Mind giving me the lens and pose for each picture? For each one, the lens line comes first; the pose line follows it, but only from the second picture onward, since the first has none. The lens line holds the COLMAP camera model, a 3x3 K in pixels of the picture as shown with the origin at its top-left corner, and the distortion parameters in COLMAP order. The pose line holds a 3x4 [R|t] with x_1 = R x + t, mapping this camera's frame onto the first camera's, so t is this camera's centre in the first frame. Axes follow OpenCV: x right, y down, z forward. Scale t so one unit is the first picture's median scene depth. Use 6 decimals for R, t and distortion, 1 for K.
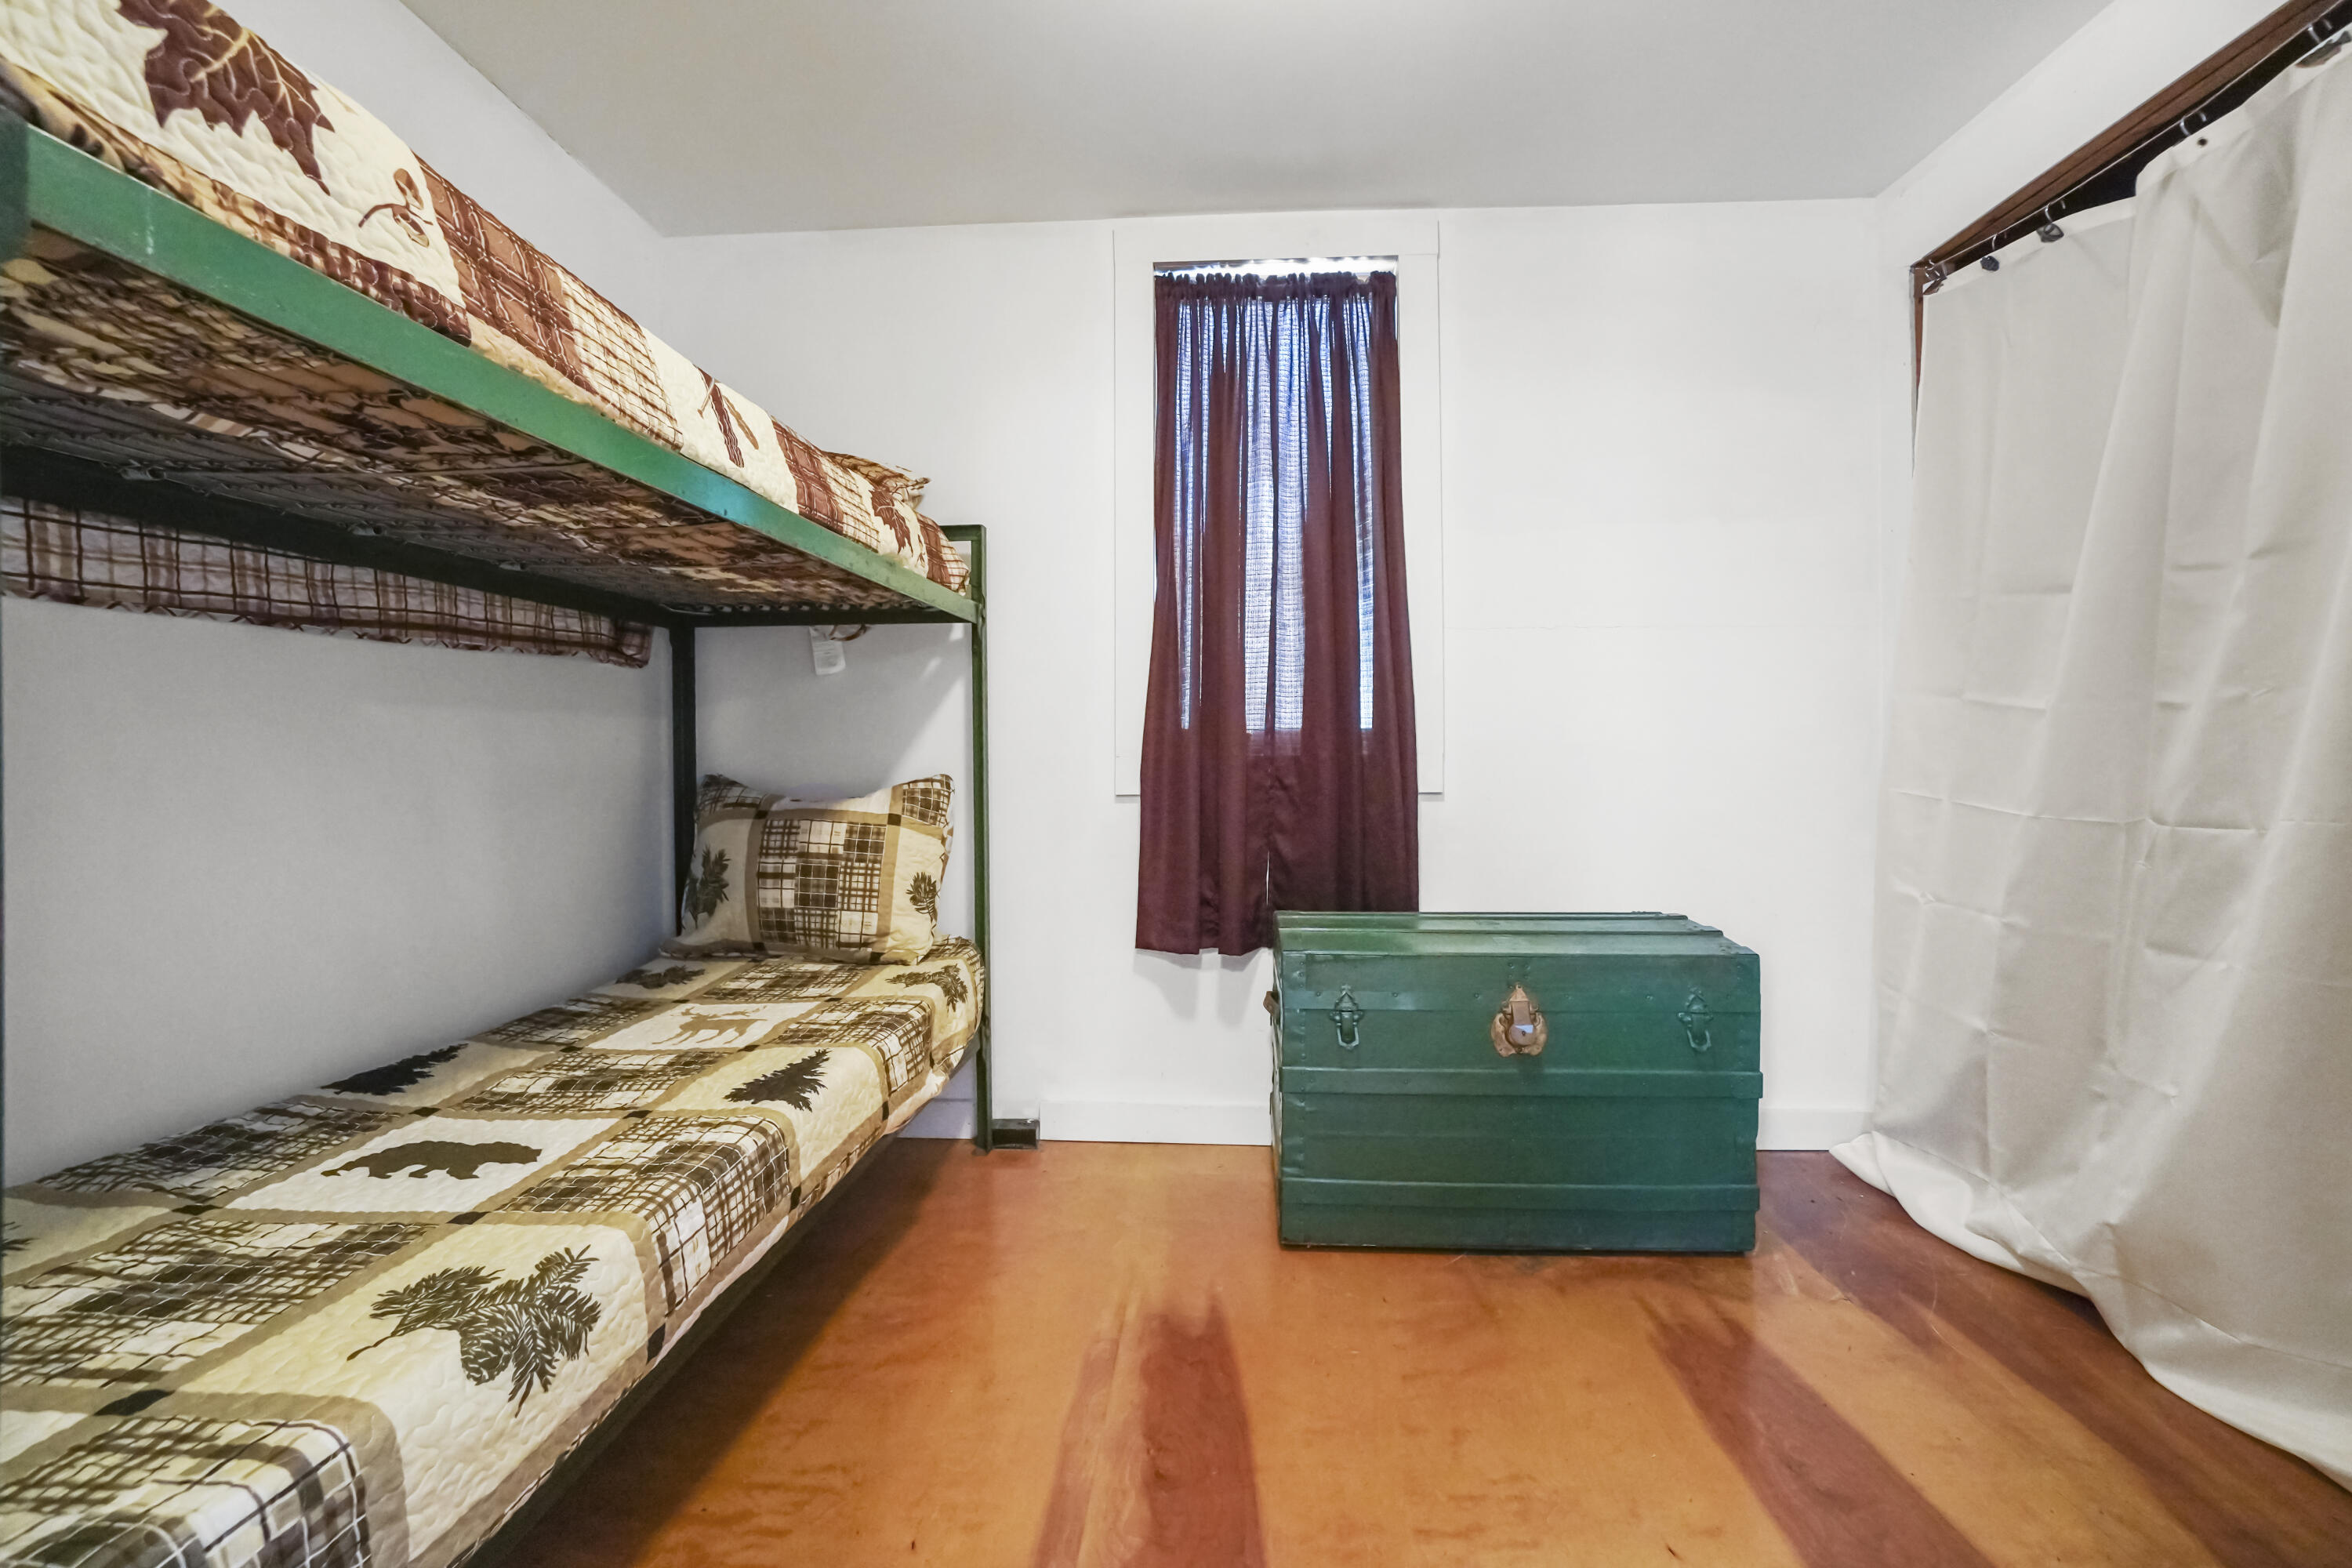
lens RADIAL K [[1065.5, 0, 1180.2], [0, 1065.5, 778.5], [0, 0, 1]] dist [-0.036059, 0.007735]
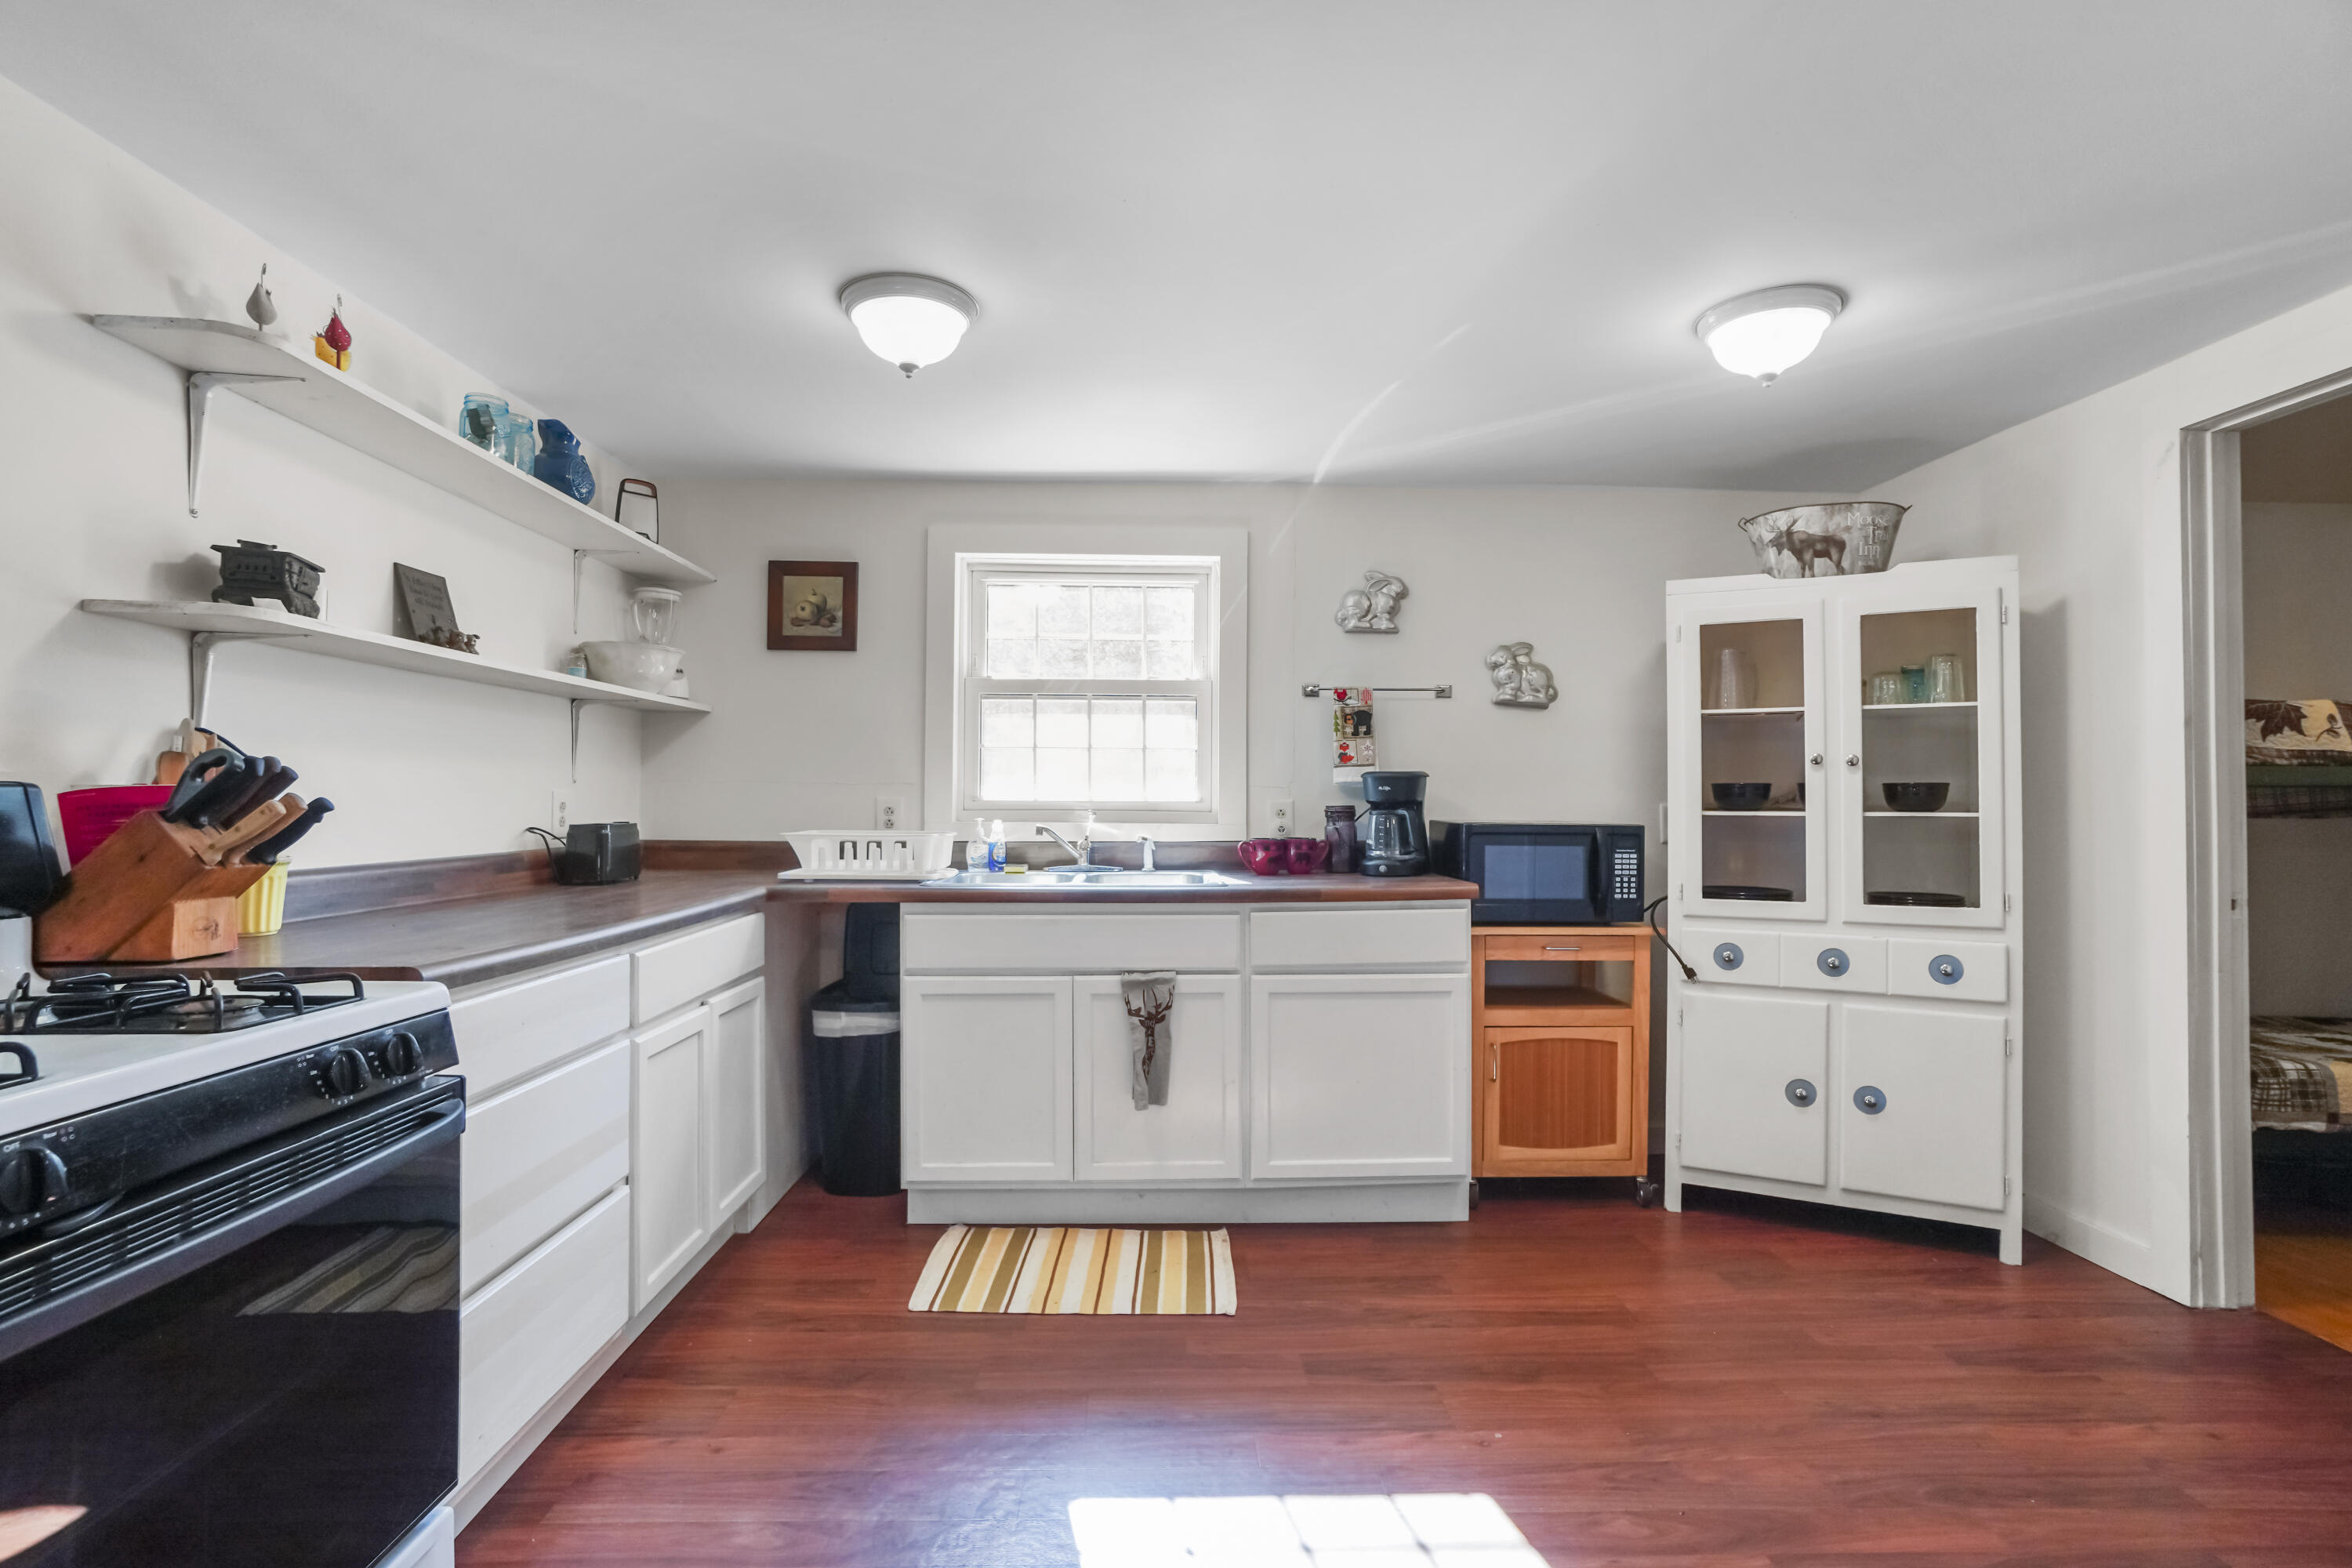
lens RADIAL K [[1065.5, 0, 1171.4], [0, 1065.5, 784.4], [0, 0, 1]] dist [-0.036059, 0.007735]
pose [[0.106849, -0.020596, -0.994062, 2.351284], [-0.008787, 0.999727, -0.021658, -0.291505], [0.994236, 0.011049, 0.106639, -3.356607]]
